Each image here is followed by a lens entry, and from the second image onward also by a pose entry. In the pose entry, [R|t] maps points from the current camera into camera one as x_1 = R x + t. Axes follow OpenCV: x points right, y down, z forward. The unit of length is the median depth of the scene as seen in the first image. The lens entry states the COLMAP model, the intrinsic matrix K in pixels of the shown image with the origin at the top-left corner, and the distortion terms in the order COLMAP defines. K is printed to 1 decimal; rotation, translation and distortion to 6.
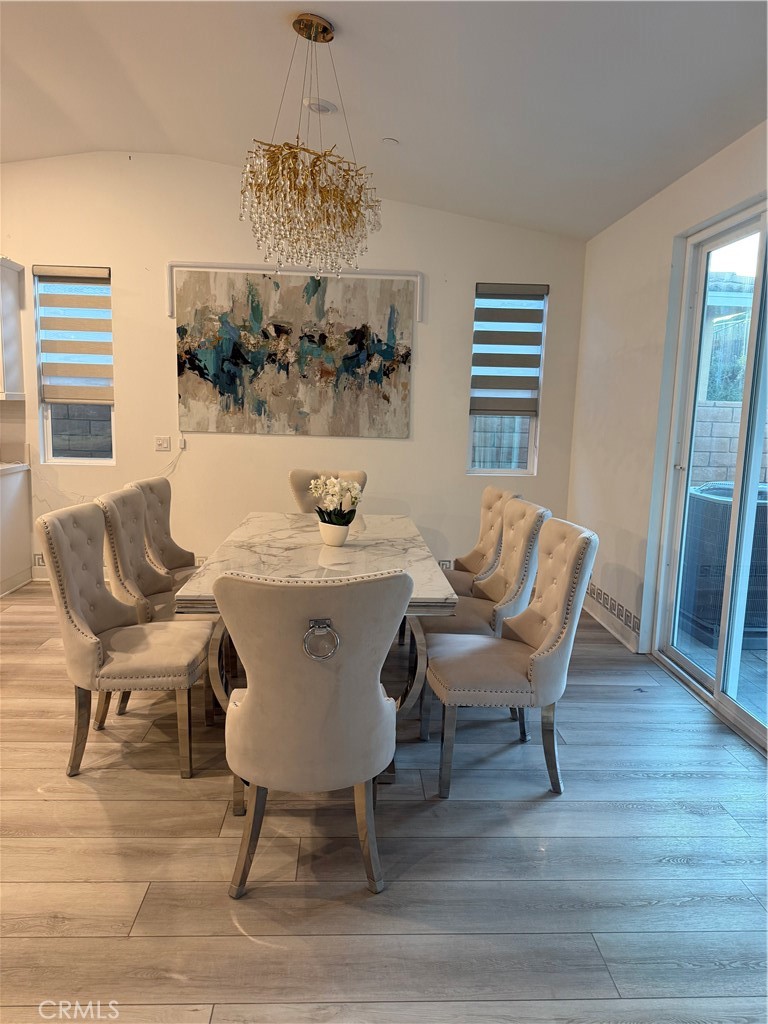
lens RADIAL K [[720.1, 0, 382.8], [0, 720.1, 514.6], [0, 0, 1]] dist [0.055293, -0.003394]
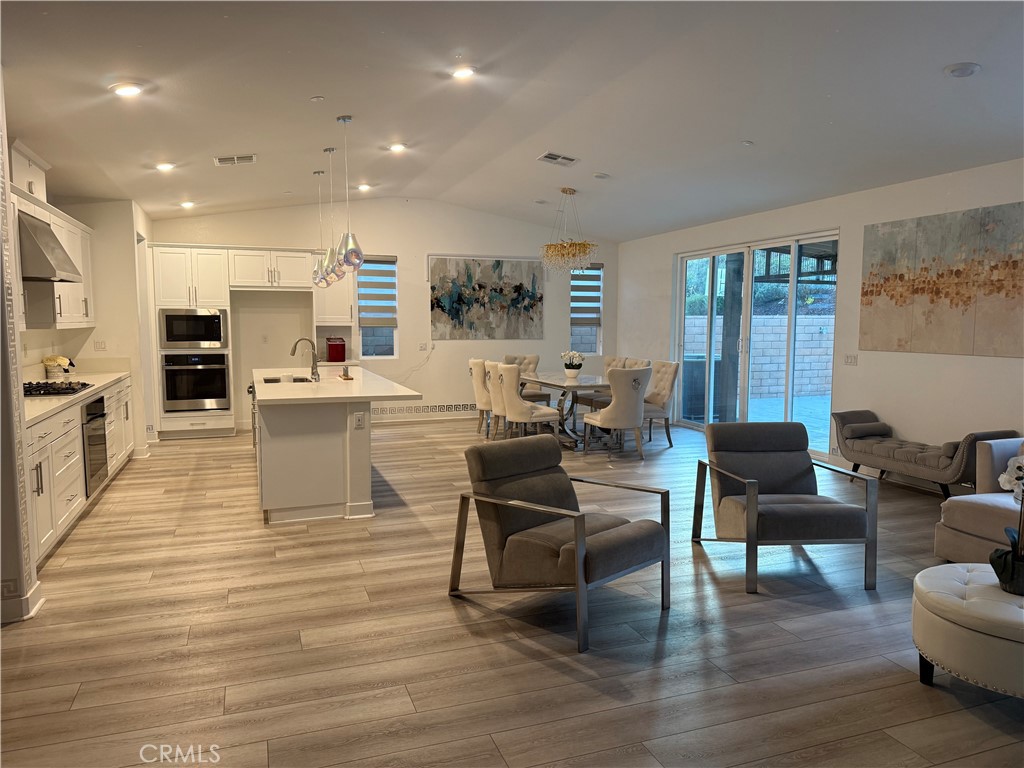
lens RADIAL K [[720.1, 0, 511.7], [0, 720.1, 384.2], [0, 0, 1]] dist [0.055293, -0.003394]
pose [[0.953425, -0.052889, 0.296958, -0.653940], [0.070062, 0.996412, -0.047482, 0.108115], [-0.293381, 0.066076, 0.953709, -0.870864]]
